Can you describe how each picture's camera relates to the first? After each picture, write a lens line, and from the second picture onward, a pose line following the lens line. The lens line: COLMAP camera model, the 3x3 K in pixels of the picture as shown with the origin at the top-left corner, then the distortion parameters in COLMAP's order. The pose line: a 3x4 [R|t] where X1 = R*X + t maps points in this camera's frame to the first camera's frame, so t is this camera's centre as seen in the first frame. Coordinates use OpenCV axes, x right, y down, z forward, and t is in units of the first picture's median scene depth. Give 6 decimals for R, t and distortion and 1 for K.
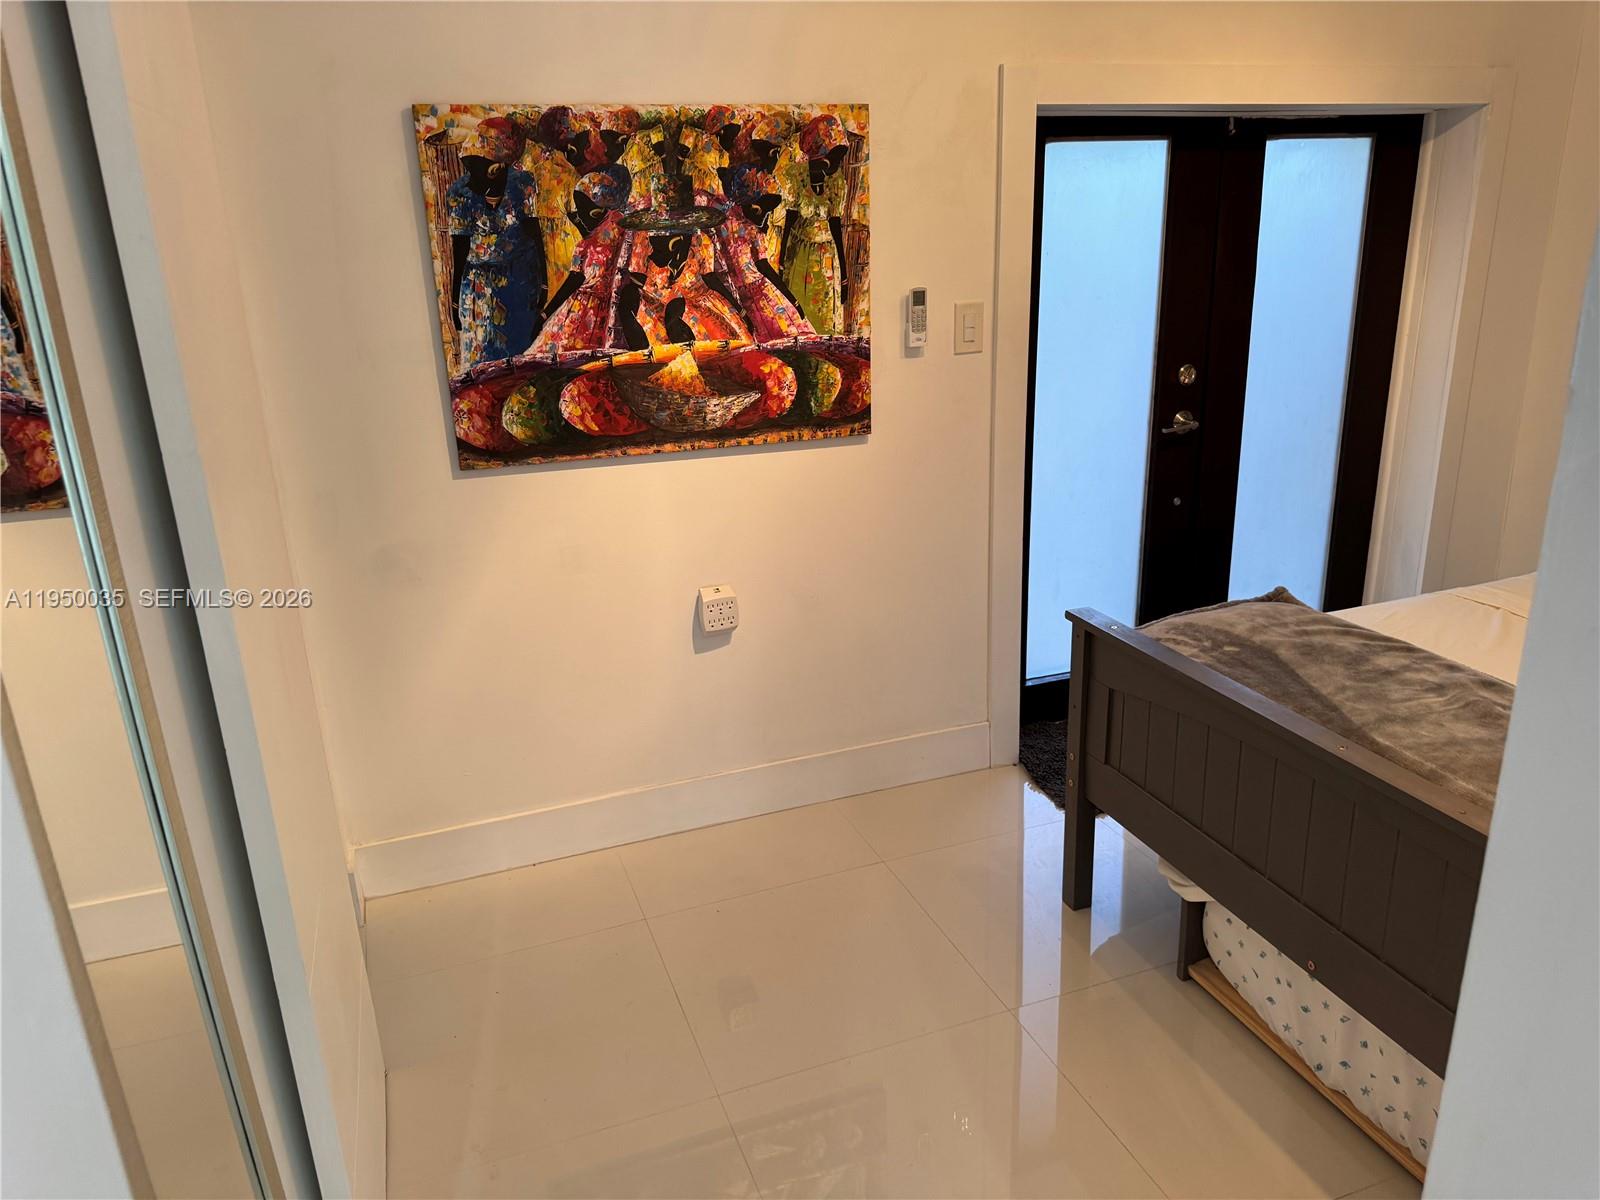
lens RADIAL K [[1111.9, 0, 800.0], [0, 1111.9, 600.0], [0, 0, 1]] dist [0.002462, -0.029871]
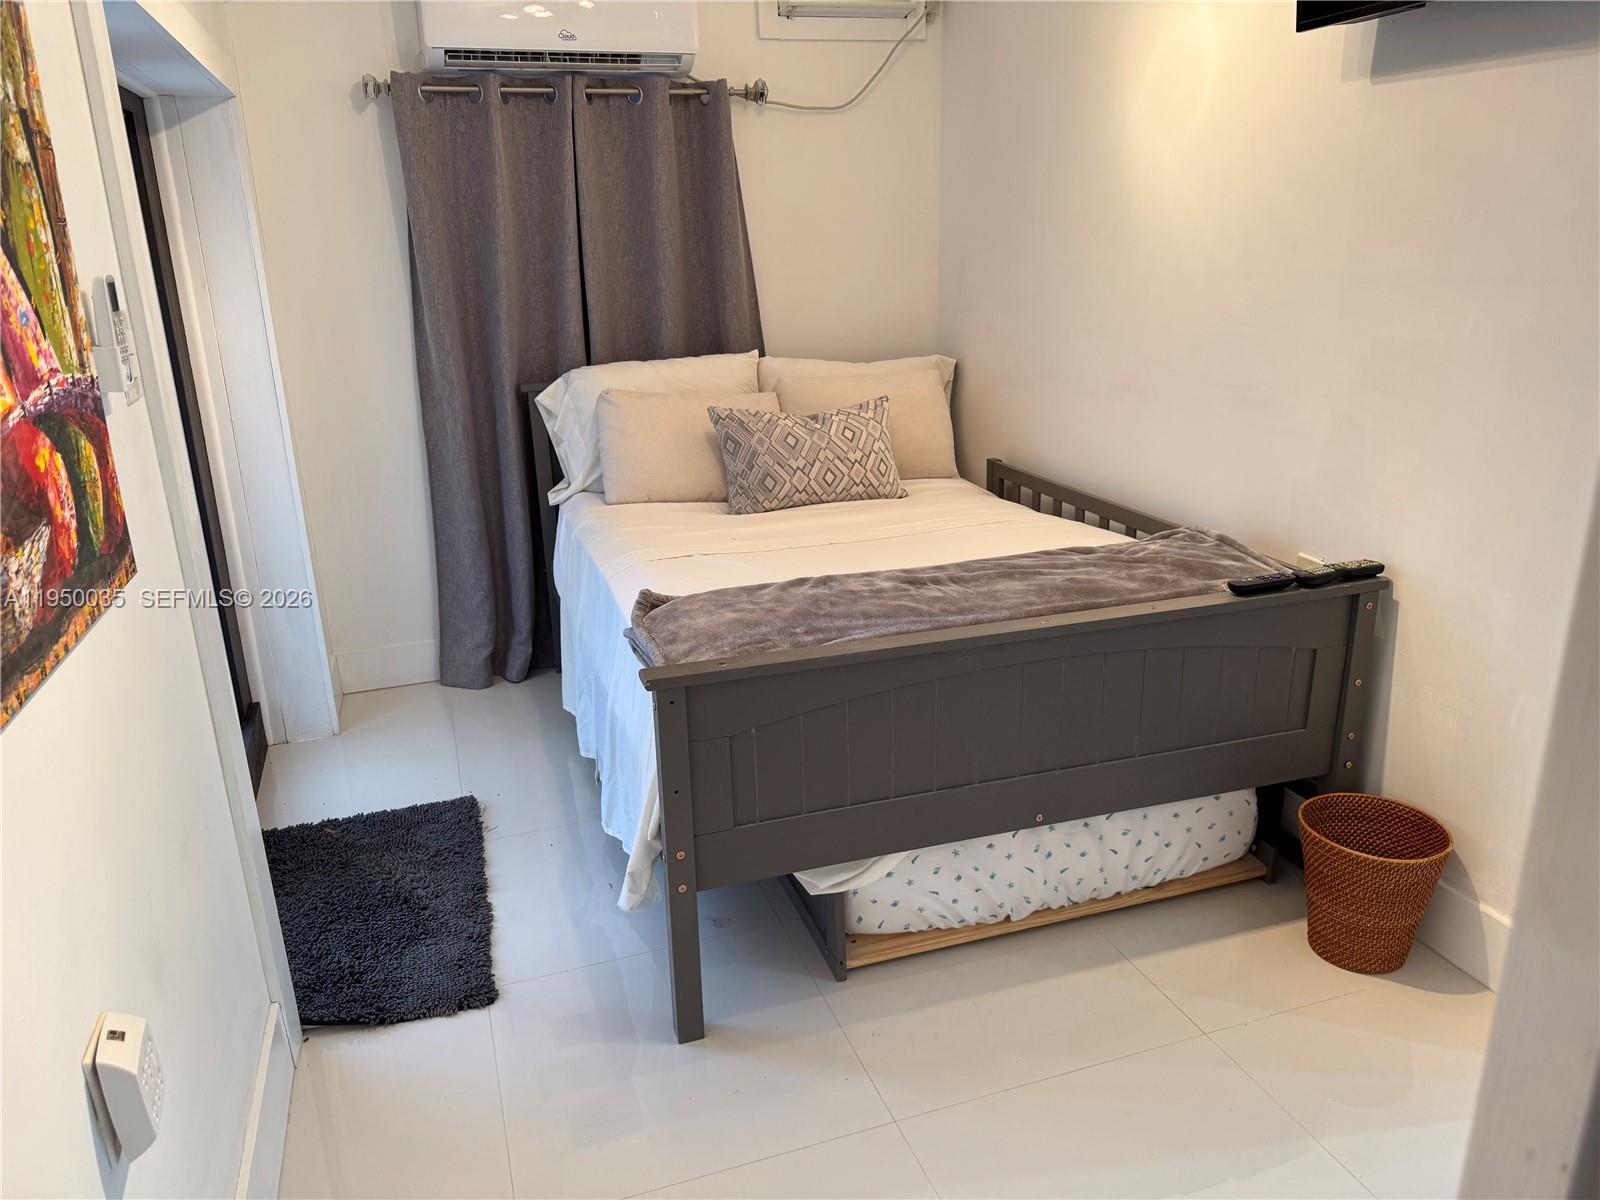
lens RADIAL K [[1111.9, 0, 800.0], [0, 1111.9, 600.0], [0, 0, 1]] dist [0.002462, -0.029871]
pose [[0.038630, -0.266897, 0.962951, -0.419838], [0.332226, 0.912280, 0.239525, -0.167355], [-0.942409, 0.310664, 0.123912, 0.708255]]
